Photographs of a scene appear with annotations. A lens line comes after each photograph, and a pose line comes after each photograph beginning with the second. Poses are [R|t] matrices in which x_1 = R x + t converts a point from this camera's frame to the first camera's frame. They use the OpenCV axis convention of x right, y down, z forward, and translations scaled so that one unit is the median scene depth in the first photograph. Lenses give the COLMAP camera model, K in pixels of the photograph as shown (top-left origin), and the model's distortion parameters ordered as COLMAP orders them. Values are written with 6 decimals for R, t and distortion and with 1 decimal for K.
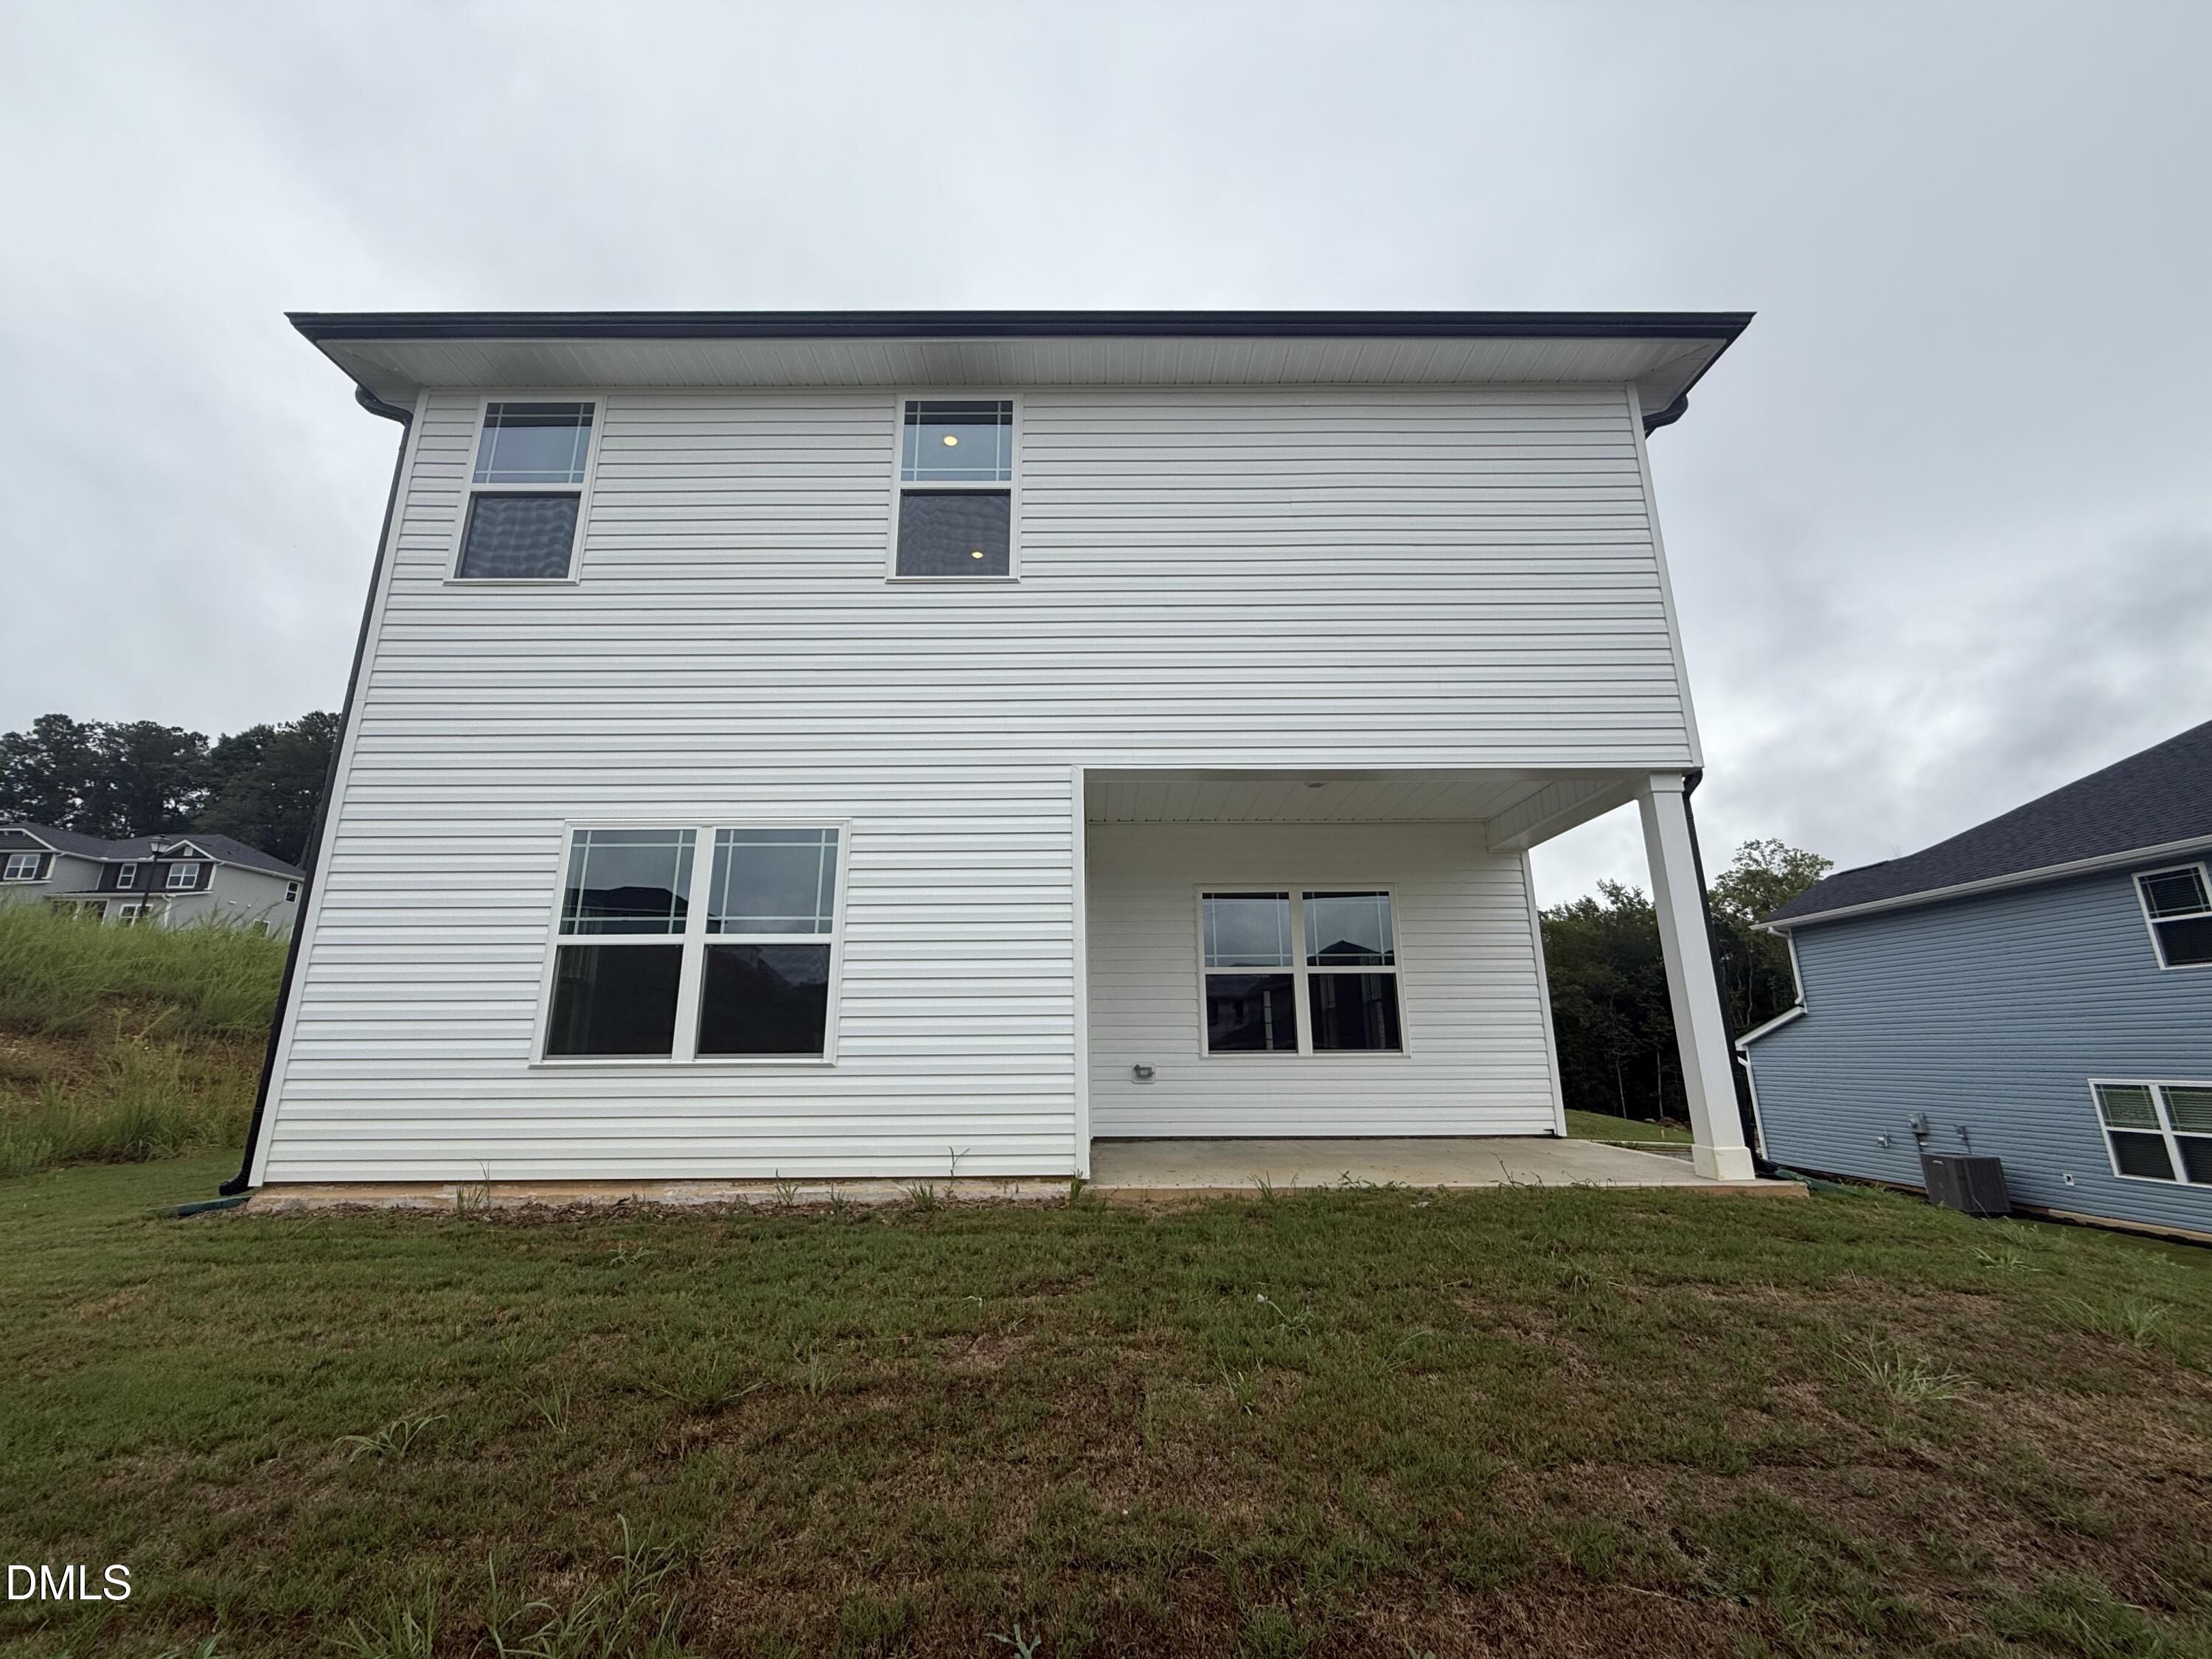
lens RADIAL K [[835.6, 0, 1106.0], [0, 835.6, 829.5], [0, 0, 1]] dist [0.000022, 0.000048]
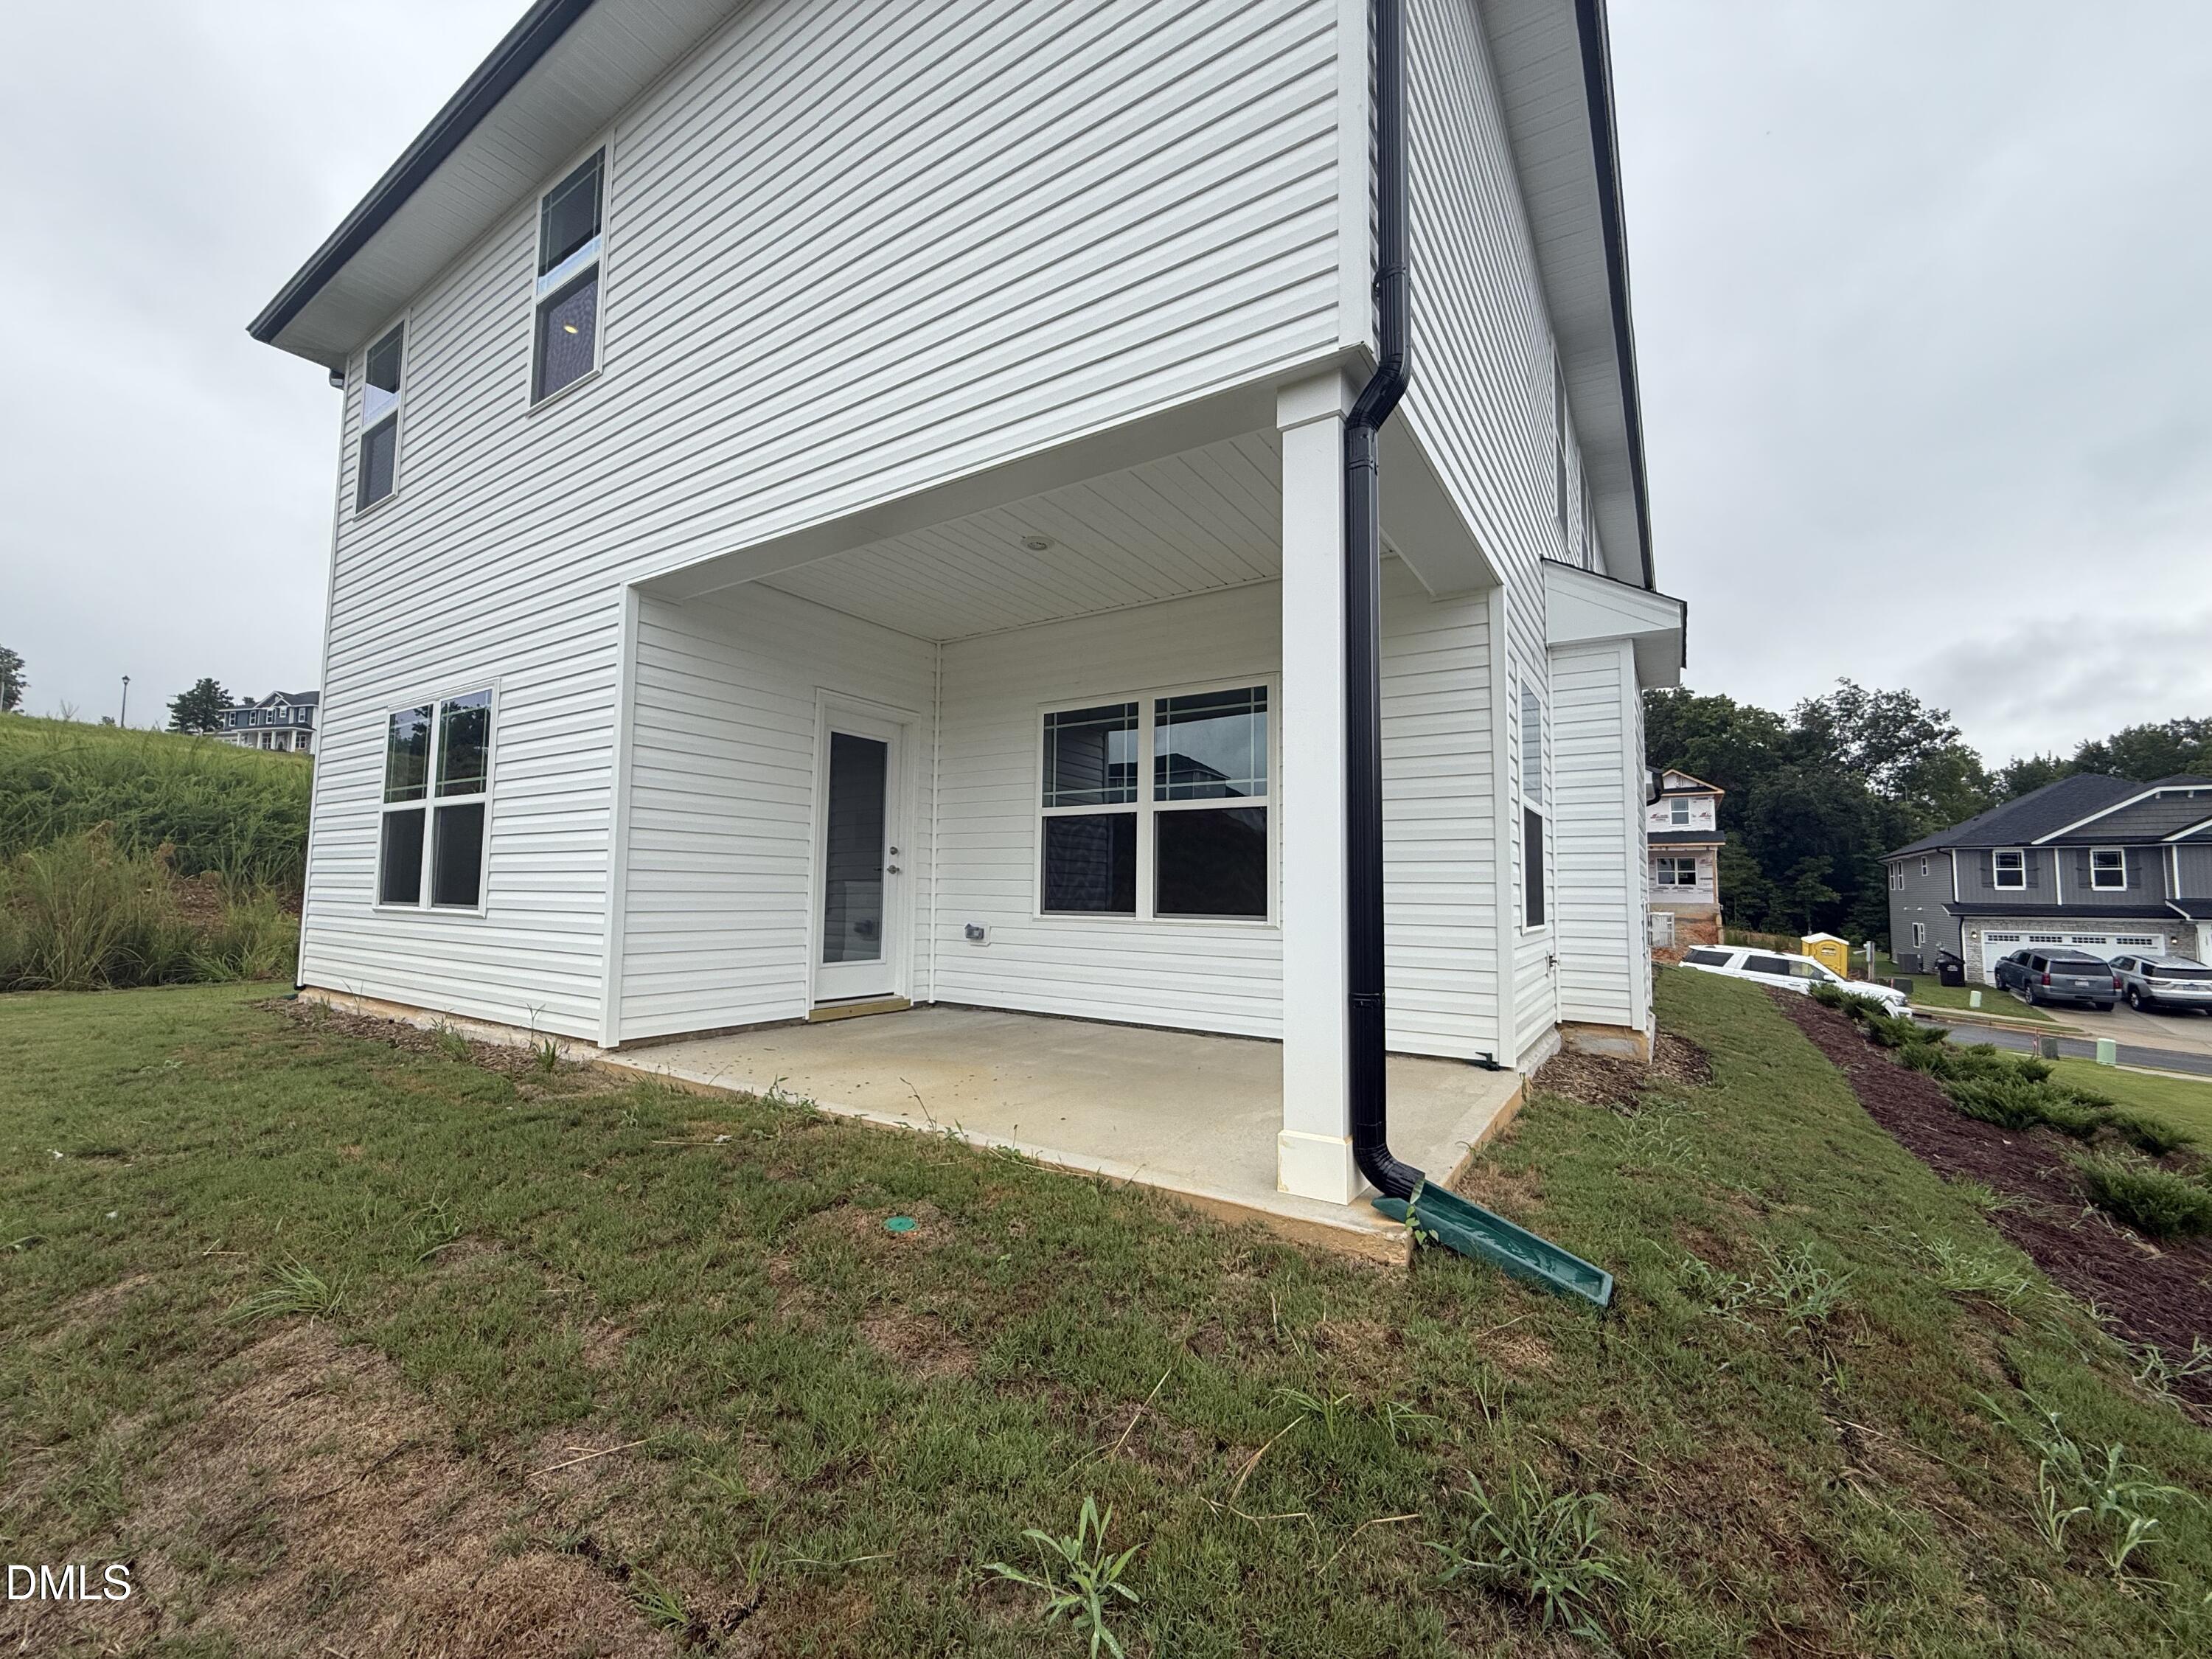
lens RADIAL K [[890.4, 0, 1106.0], [0, 890.4, 829.5], [0, 0, 1]] dist [0.000543, 0.000045]
pose [[0.837852, -0.031240, -0.545003, 0.642428], [0.119978, 0.984488, 0.128015, 0.086914], [0.532550, -0.172646, 0.828604, 0.341610]]
